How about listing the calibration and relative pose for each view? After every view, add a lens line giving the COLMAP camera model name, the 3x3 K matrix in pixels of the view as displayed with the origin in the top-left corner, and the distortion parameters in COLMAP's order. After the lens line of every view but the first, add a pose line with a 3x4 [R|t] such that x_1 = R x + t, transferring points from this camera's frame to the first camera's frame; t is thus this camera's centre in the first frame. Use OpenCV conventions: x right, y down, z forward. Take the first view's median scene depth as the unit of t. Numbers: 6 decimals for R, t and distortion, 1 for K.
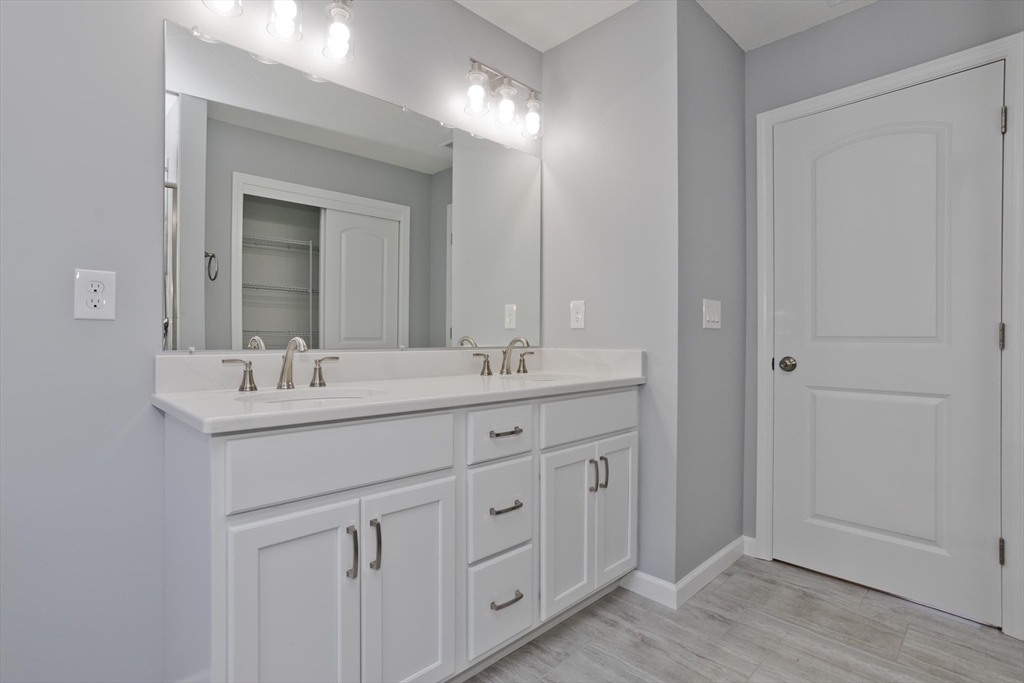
lens RADIAL K [[505.0, 0, 512.8], [0, 505.0, 334.0], [0, 0, 1]] dist [-0.042931, 0.026299]
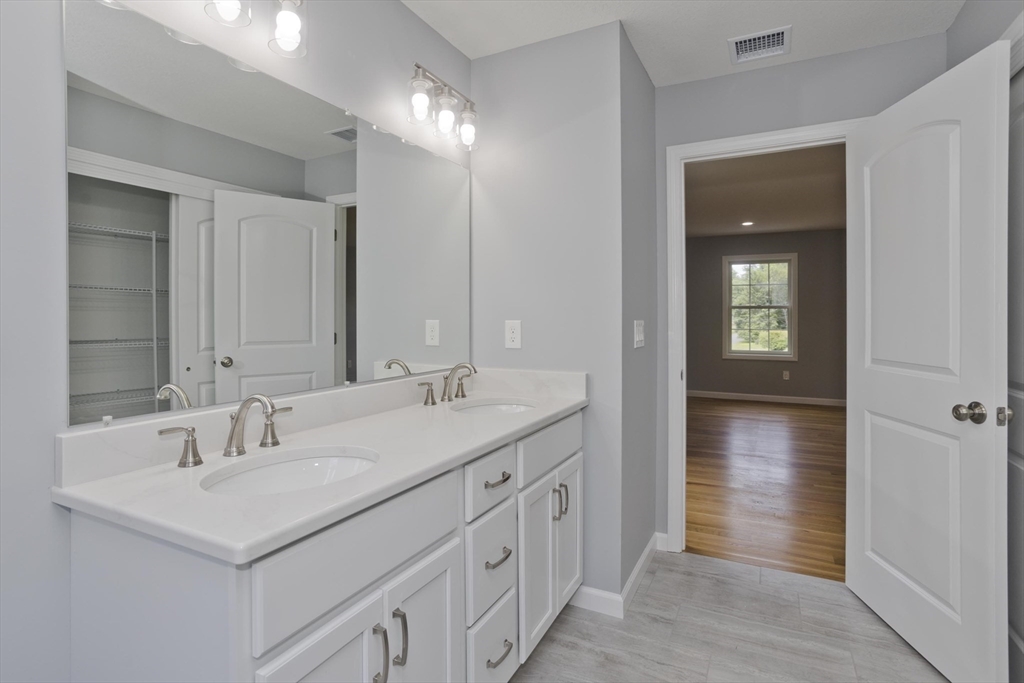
lens RADIAL K [[512.5, 0, 515.6], [0, 512.5, 317.9], [0, 0, 1]] dist [-0.047349, 0.031727]
pose [[0.947347, -0.008949, 0.320084, -0.235751], [0.007910, 0.999958, 0.004547, -0.095150], [-0.320111, -0.001776, 0.947378, 0.062325]]
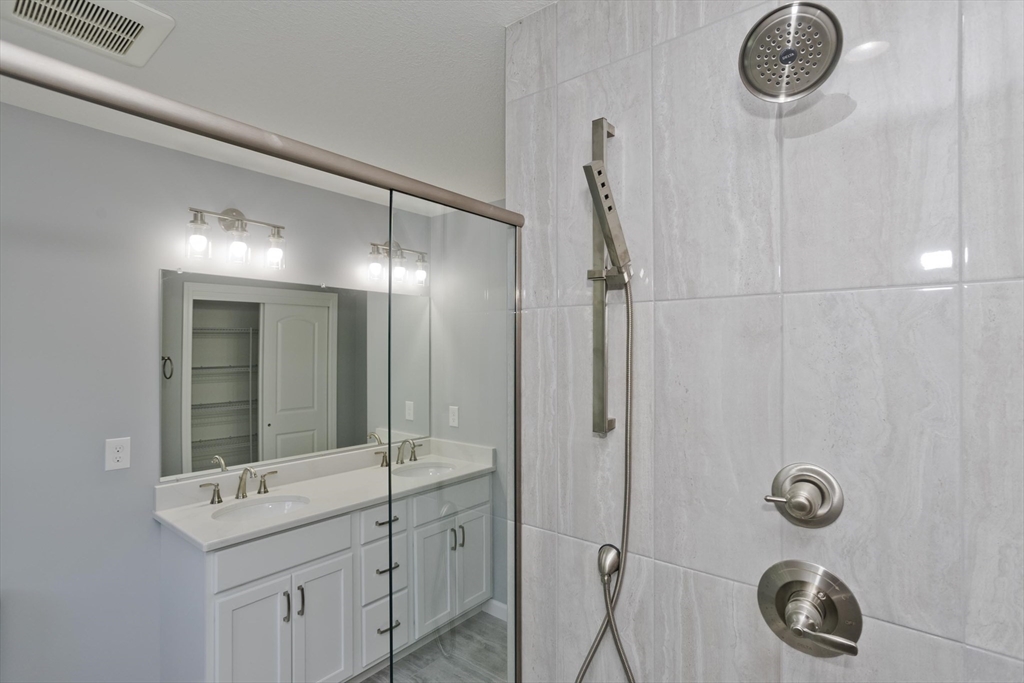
lens RADIAL K [[509.2, 0, 512.0], [0, 509.2, 341.5], [0, 0, 1]] dist [-0.041561, 0.027780]
pose [[0.994429, -0.007426, 0.105142, 0.176656], [0.008213, 0.999941, -0.007049, -0.293264], [-0.105084, 0.007874, 0.994432, -0.518825]]
